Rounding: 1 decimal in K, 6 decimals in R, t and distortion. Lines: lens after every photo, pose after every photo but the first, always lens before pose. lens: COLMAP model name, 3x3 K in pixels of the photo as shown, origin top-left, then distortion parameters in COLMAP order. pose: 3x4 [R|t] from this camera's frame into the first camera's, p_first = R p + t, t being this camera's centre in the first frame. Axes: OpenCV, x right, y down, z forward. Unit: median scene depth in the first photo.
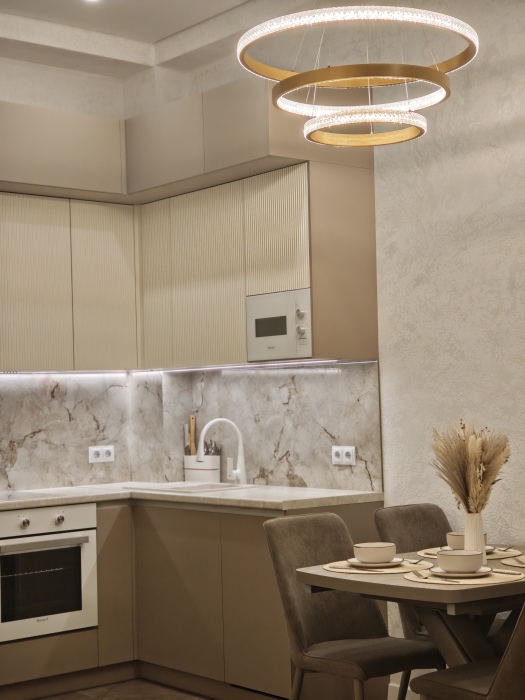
lens RADIAL K [[1216.1, 0, 262.5], [0, 1216.1, 350.0], [0, 0, 1]] dist [0.306408, -0.952906]
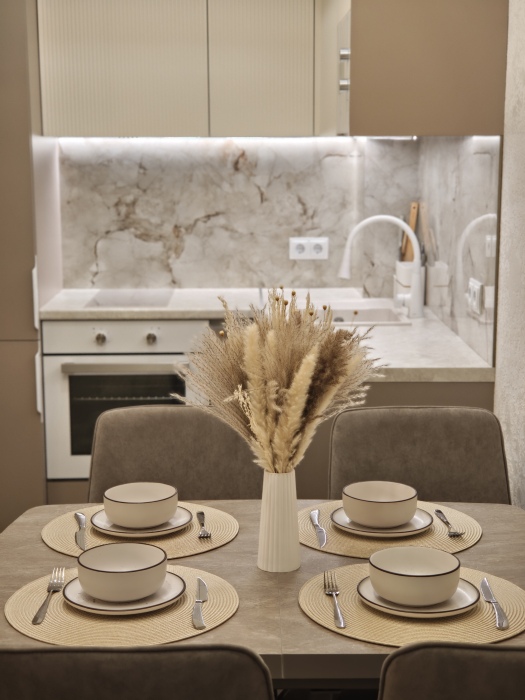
lens RADIAL K [[1216.1, 0, 262.5], [0, 1216.1, 350.0], [0, 0, 1]] dist [0.306408, -0.952906]
pose [[0.785210, 0.130442, -0.605335, 0.312008], [0.008206, 0.975283, 0.220806, -0.019523], [0.619175, -0.178346, 0.764732, 0.412341]]
